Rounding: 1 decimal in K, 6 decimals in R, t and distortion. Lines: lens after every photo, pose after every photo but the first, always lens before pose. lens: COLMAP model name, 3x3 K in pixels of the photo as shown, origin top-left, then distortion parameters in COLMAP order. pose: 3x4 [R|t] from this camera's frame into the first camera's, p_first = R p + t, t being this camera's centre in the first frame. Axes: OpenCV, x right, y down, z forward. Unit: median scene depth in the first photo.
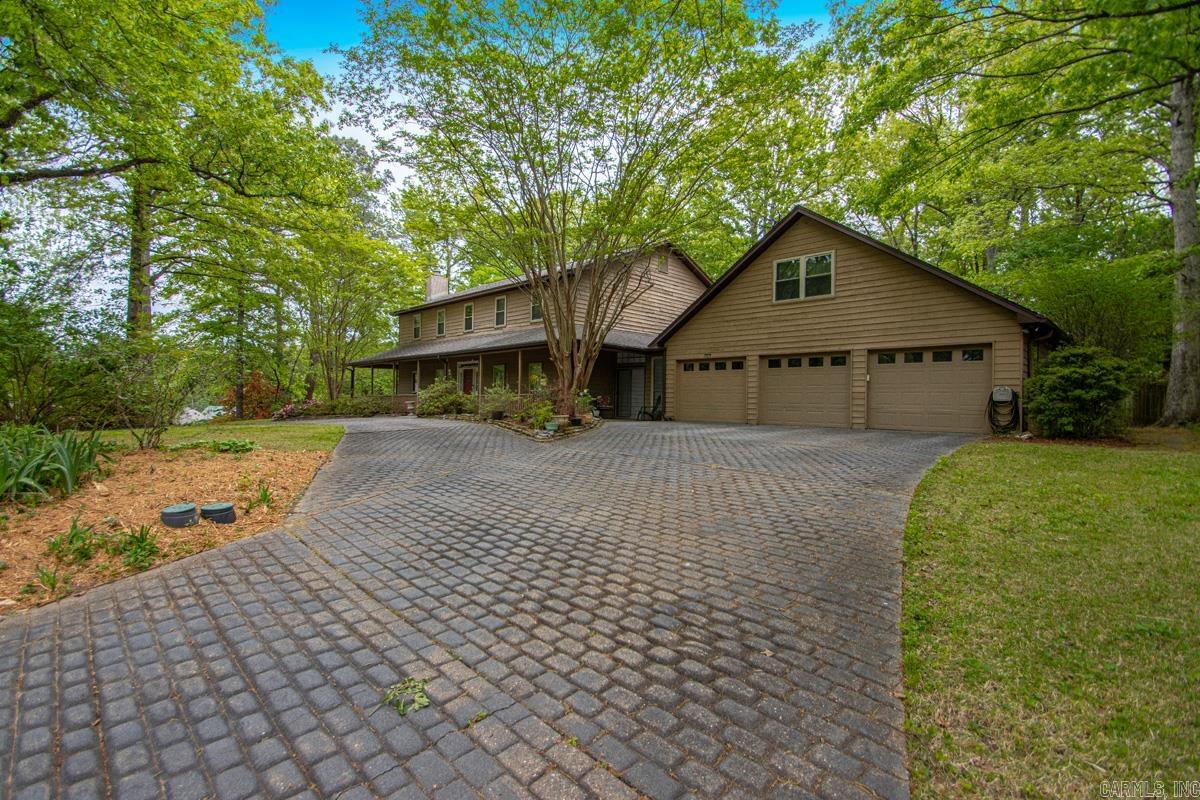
lens RADIAL K [[560.3, 0, 587.1], [0, 560.3, 402.9], [0, 0, 1]] dist [0.017363, -0.017387]
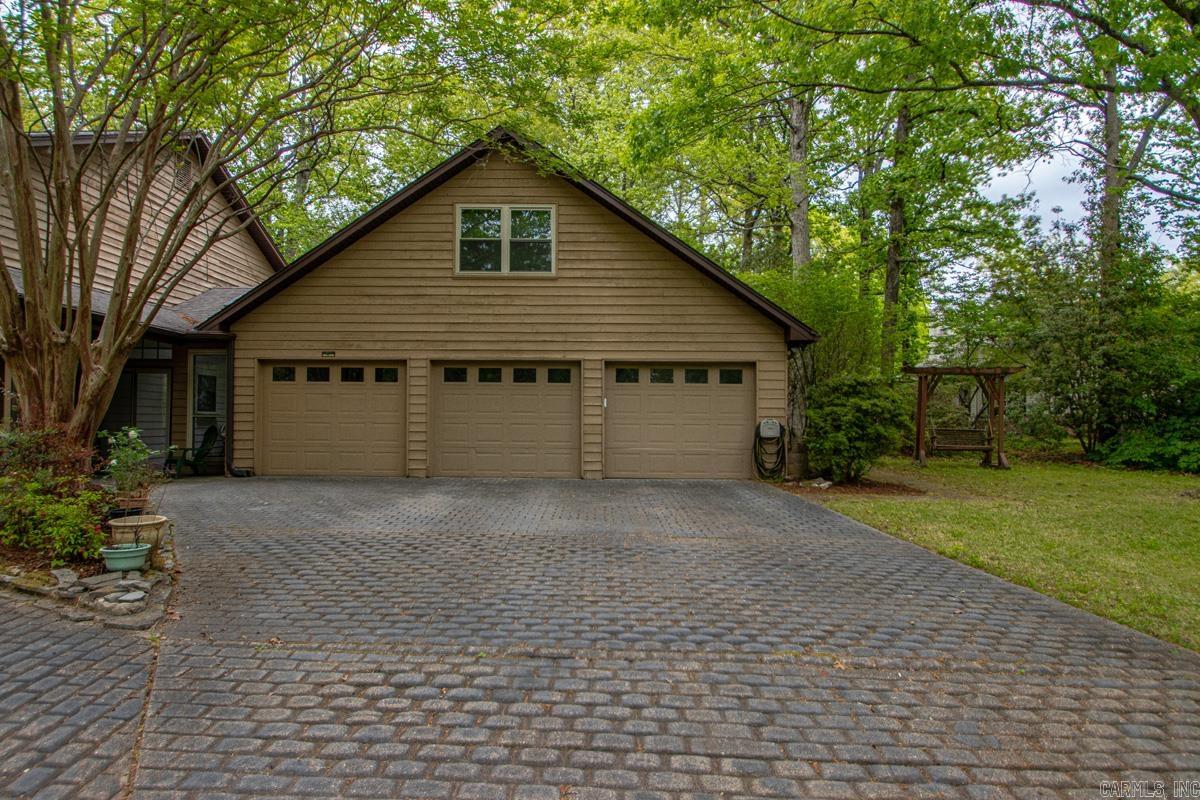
lens RADIAL K [[728.8, 0, 591.6], [0, 728.8, 408.7], [0, 0, 1]] dist [-0.021681, -0.000131]
pose [[0.699881, -0.002921, 0.714253, -0.111419], [0.005093, 0.999987, -0.000901, -0.030132], [-0.714241, 0.004268, 0.699887, 0.325460]]
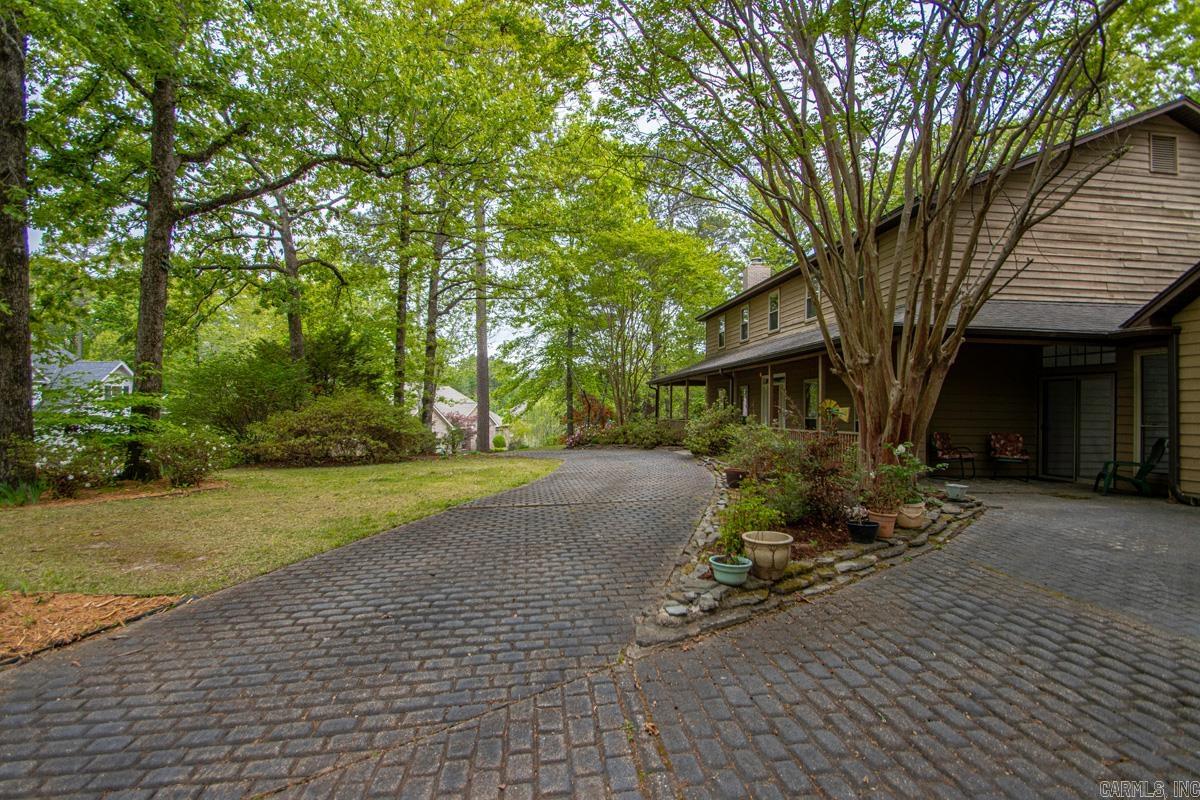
lens RADIAL K [[560.3, 0, 587.1], [0, 560.3, 402.9], [0, 0, 1]] dist [0.017363, -0.017387]
pose [[0.779583, -0.011911, -0.626186, 0.061733], [0.001967, 0.999861, -0.016570, -0.038520], [0.626296, 0.011686, 0.779498, 0.434488]]
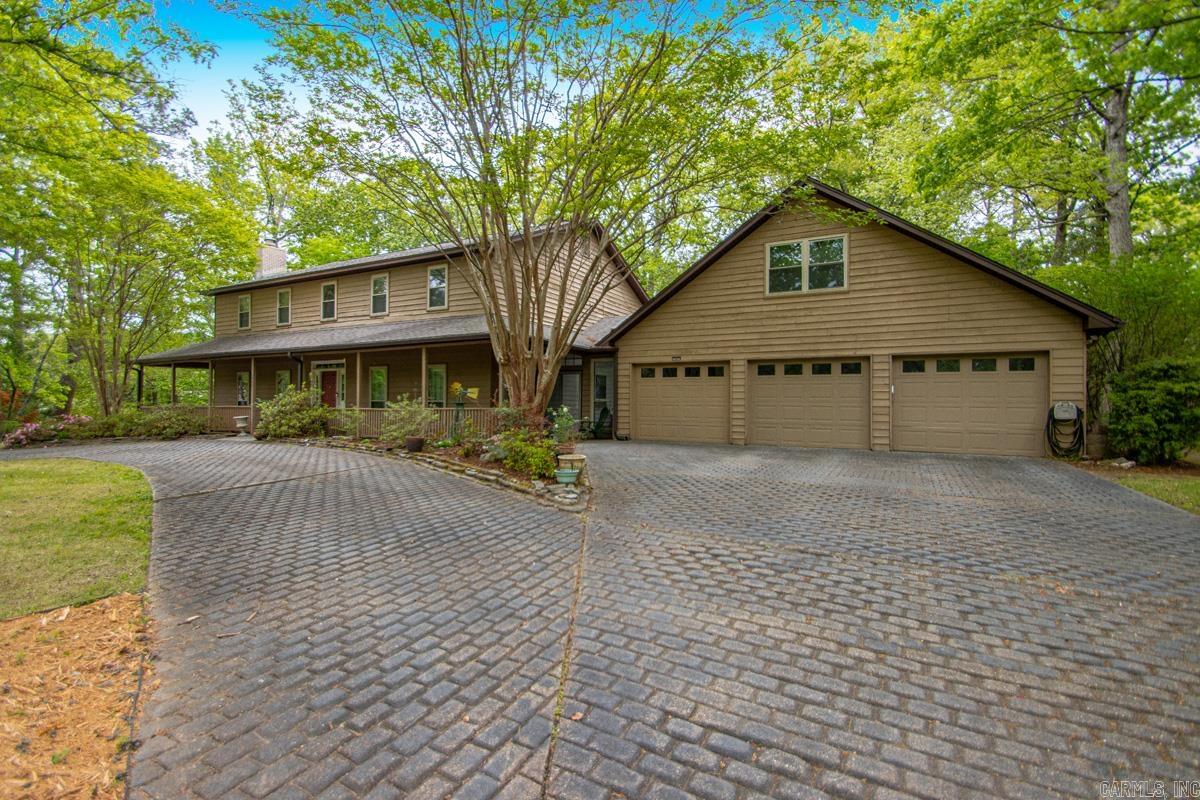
lens RADIAL K [[560.3, 0, 587.1], [0, 560.3, 402.9], [0, 0, 1]] dist [0.017363, -0.017387]
pose [[0.958898, -0.009001, 0.283608, -0.135014], [0.008146, 0.999958, 0.004193, -0.025967], [-0.283634, -0.001711, 0.958931, 0.272423]]
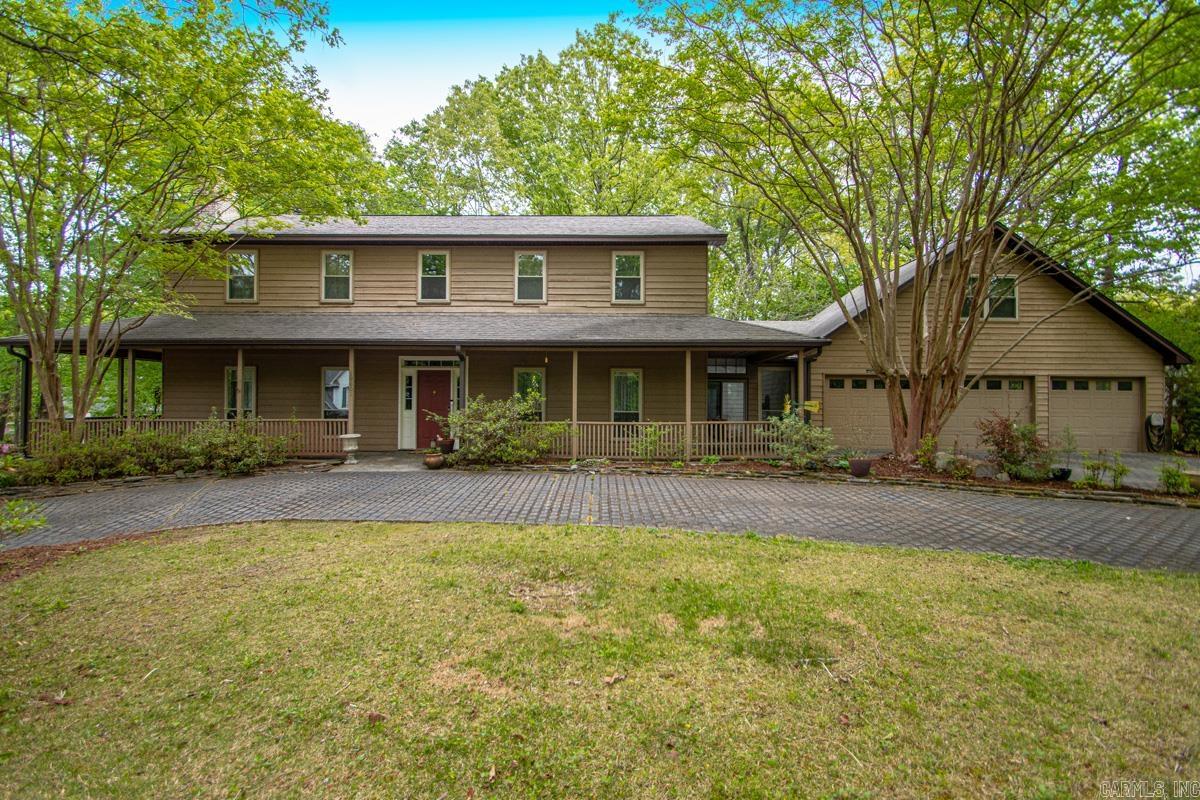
lens RADIAL K [[560.3, 0, 587.1], [0, 560.3, 402.9], [0, 0, 1]] dist [0.017363, -0.017387]
pose [[0.708011, -0.001281, 0.706200, -0.691618], [0.003908, 0.999990, -0.002105, -0.037229], [-0.706191, 0.004250, 0.708009, 0.707297]]
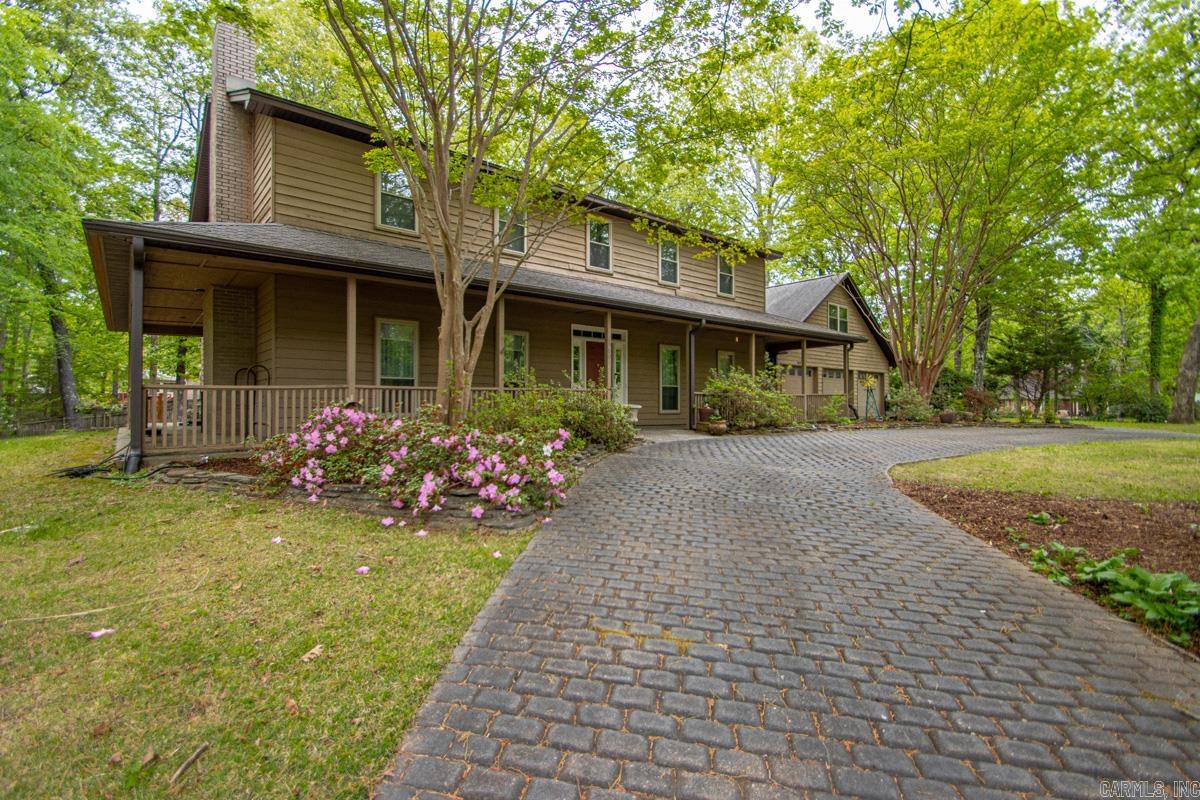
lens RADIAL K [[560.3, 0, 587.1], [0, 560.3, 402.9], [0, 0, 1]] dist [0.017363, -0.017387]
pose [[0.097699, -0.004000, 0.995208, -1.028735], [0.003613, 0.999987, 0.003664, -0.007926], [-0.995209, 0.003237, 0.097712, 1.345628]]
